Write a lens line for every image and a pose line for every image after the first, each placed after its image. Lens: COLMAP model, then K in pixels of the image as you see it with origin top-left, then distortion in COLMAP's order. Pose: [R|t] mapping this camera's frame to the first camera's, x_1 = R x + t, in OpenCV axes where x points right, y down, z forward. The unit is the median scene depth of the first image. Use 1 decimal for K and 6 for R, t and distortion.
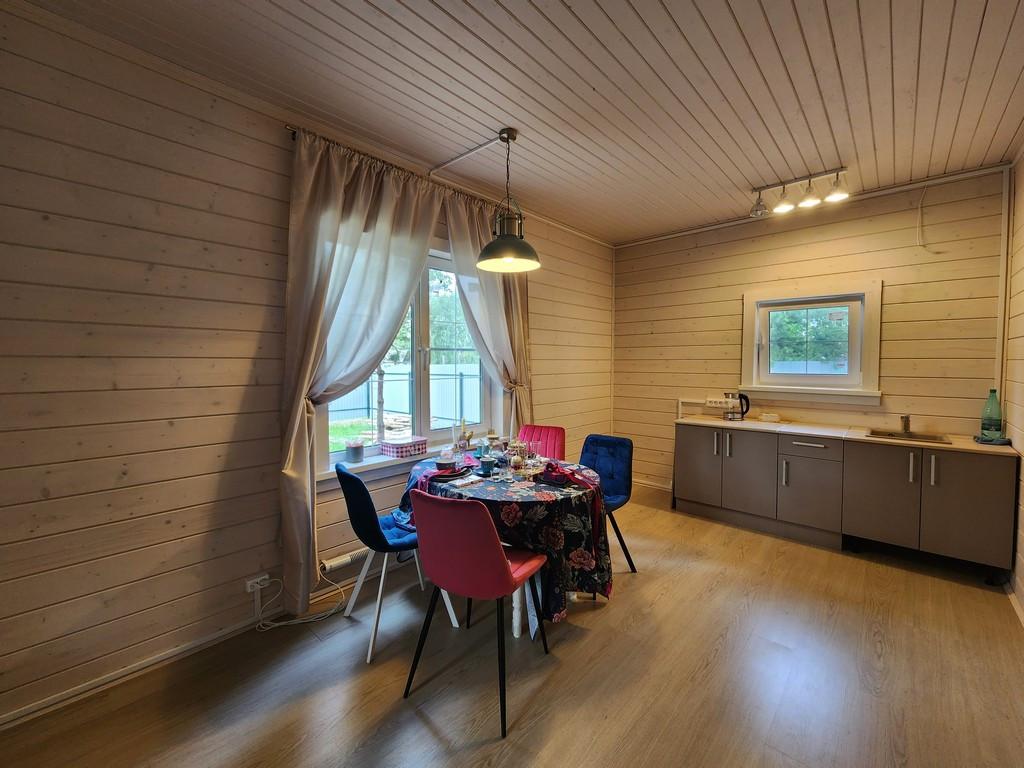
lens RADIAL K [[424.3, 0, 515.8], [0, 424.3, 377.5], [0, 0, 1]] dist [0.000935, -0.000450]
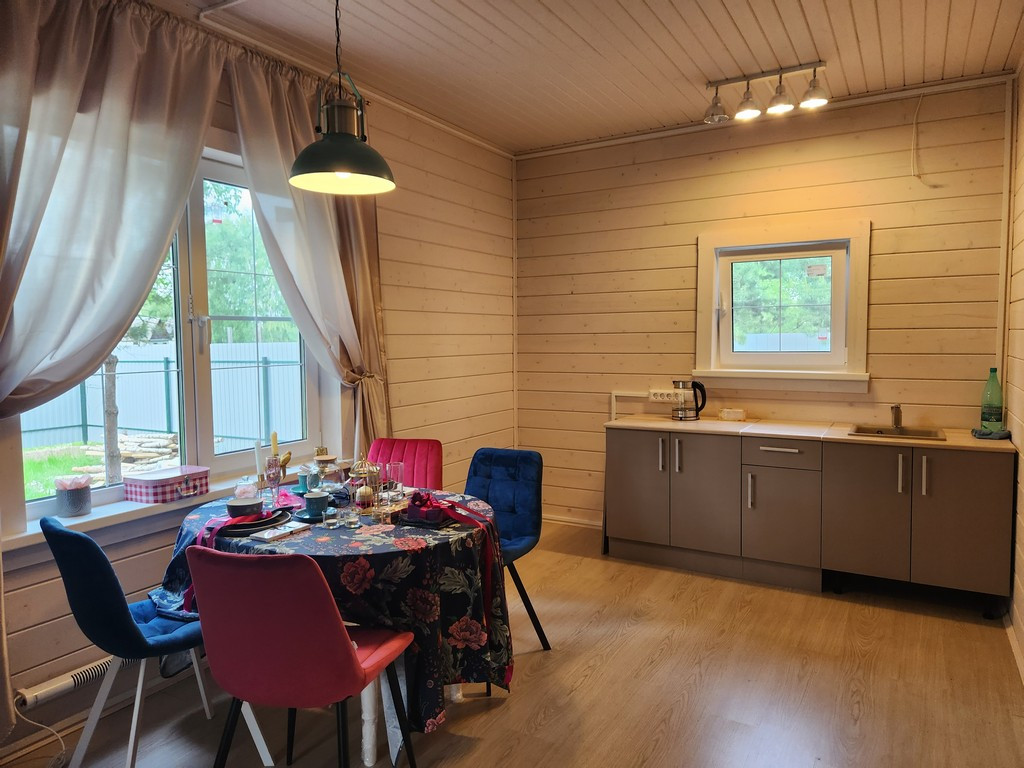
lens RADIAL K [[692.1, 0, 520.4], [0, 692.1, 382.8], [0, 0, 1]] dist [0.075175, -0.074337]
pose [[0.975170, -0.023319, 0.220225, 0.002954], [0.017107, 0.999401, 0.030073, 0.001431], [-0.220794, -0.025559, 0.974986, -0.058941]]
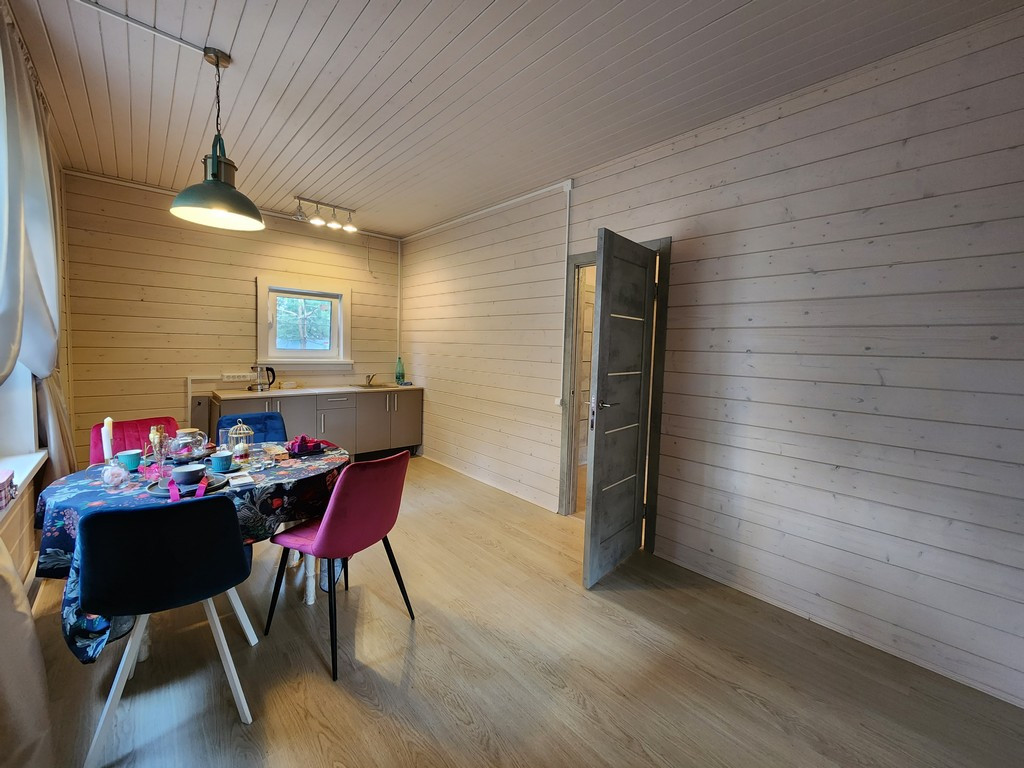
lens RADIAL K [[424.3, 0, 515.8], [0, 424.3, 377.5], [0, 0, 1]] dist [0.000935, -0.000450]
pose [[0.083476, -0.066540, 0.994286, -0.715313], [0.009794, 0.997775, 0.065951, -0.002204], [-0.996462, 0.004233, 0.083942, 0.316042]]
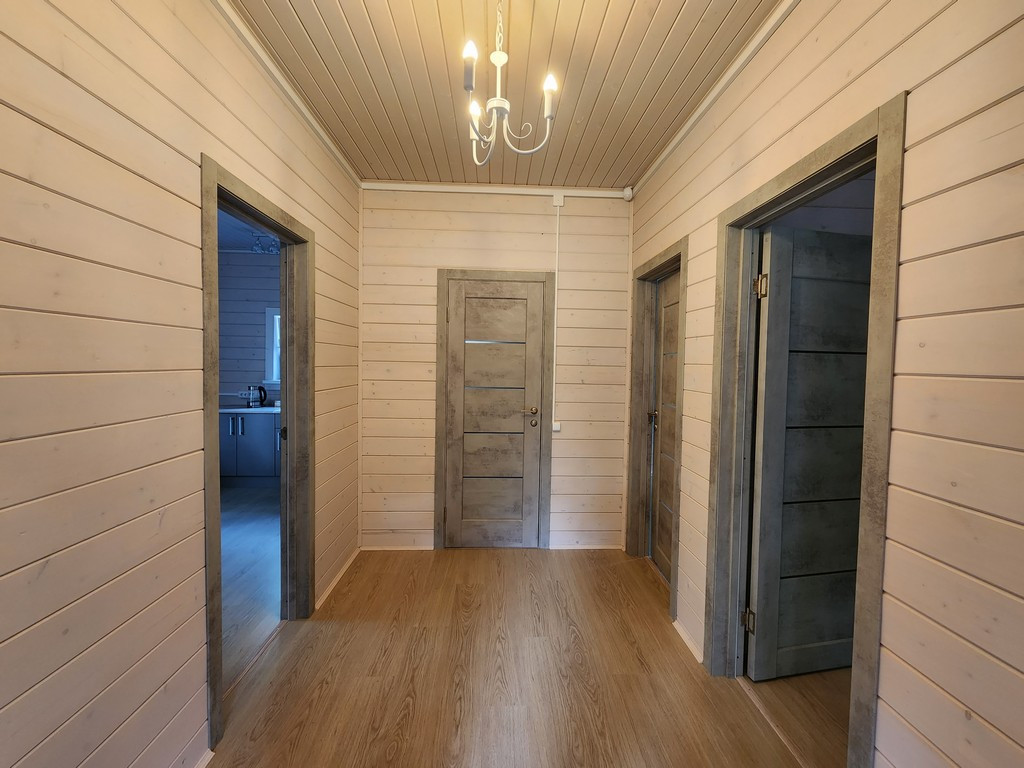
lens RADIAL K [[424.3, 0, 515.8], [0, 424.3, 377.5], [0, 0, 1]] dist [0.000935, -0.000450]
pose [[0.708741, -0.009824, 0.705401, 0.225954], [0.011205, 0.999934, 0.002668, 0.021422], [-0.705380, 0.006014, 0.708804, -0.600434]]
